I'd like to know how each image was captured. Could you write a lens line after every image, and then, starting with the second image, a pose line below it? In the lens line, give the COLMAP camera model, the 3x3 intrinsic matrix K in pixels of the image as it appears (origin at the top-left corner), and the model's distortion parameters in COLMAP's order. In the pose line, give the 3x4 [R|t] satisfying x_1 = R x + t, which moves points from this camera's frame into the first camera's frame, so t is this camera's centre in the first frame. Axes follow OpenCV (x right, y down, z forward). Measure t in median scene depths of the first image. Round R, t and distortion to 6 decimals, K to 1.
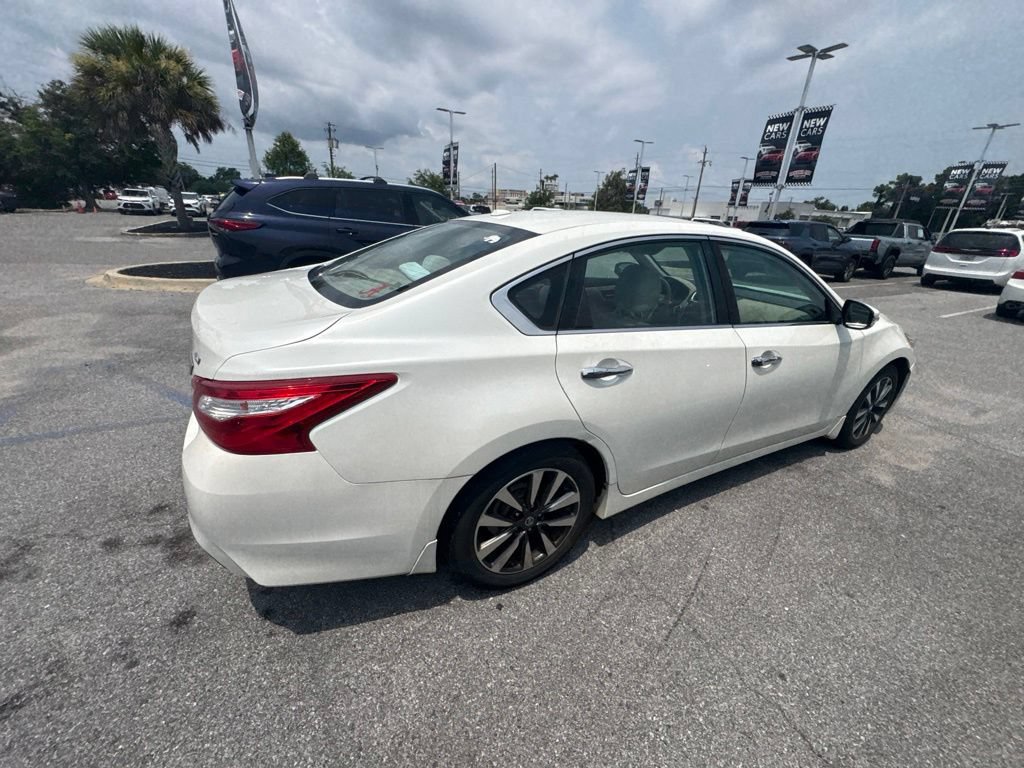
lens RADIAL K [[407.1, 0, 512.0], [0, 407.1, 384.0], [0, 0, 1]] dist [0.001264, -0.000665]
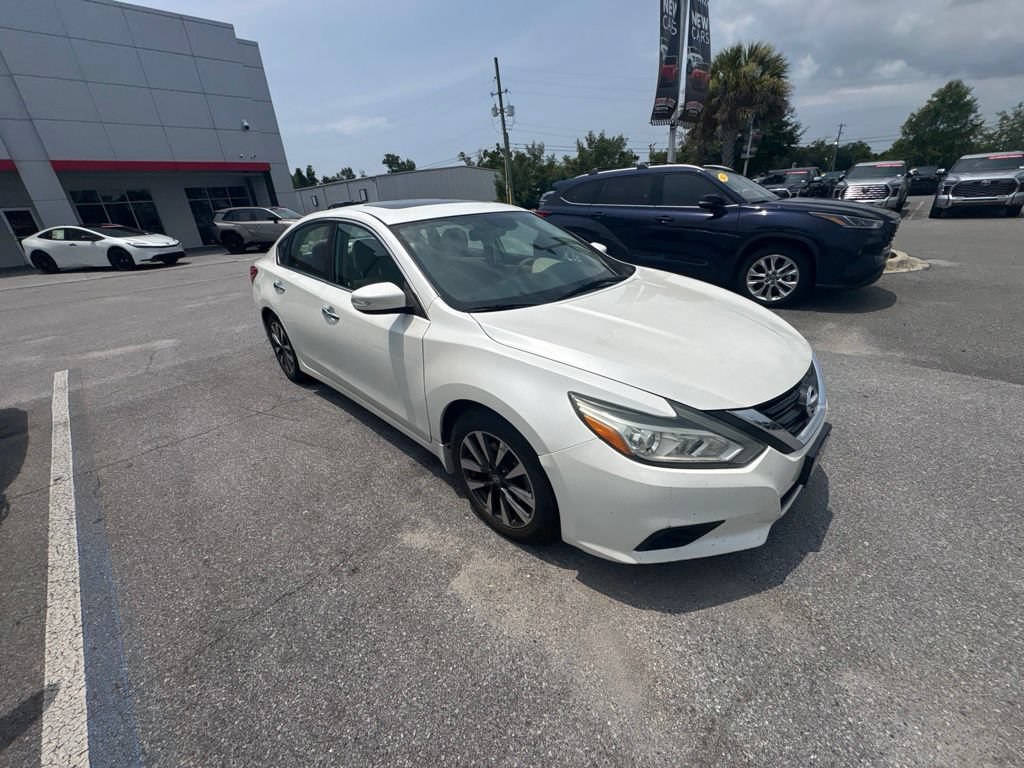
lens RADIAL K [[408.7, 0, 511.0], [0, 408.7, 381.9], [0, 0, 1]] dist [0.000321, 0.000248]
pose [[0.283194, 0.329463, -0.900697, 0.273095], [-0.300676, 0.922296, 0.242827, -0.047118], [0.910712, 0.202051, 0.360250, 0.148079]]
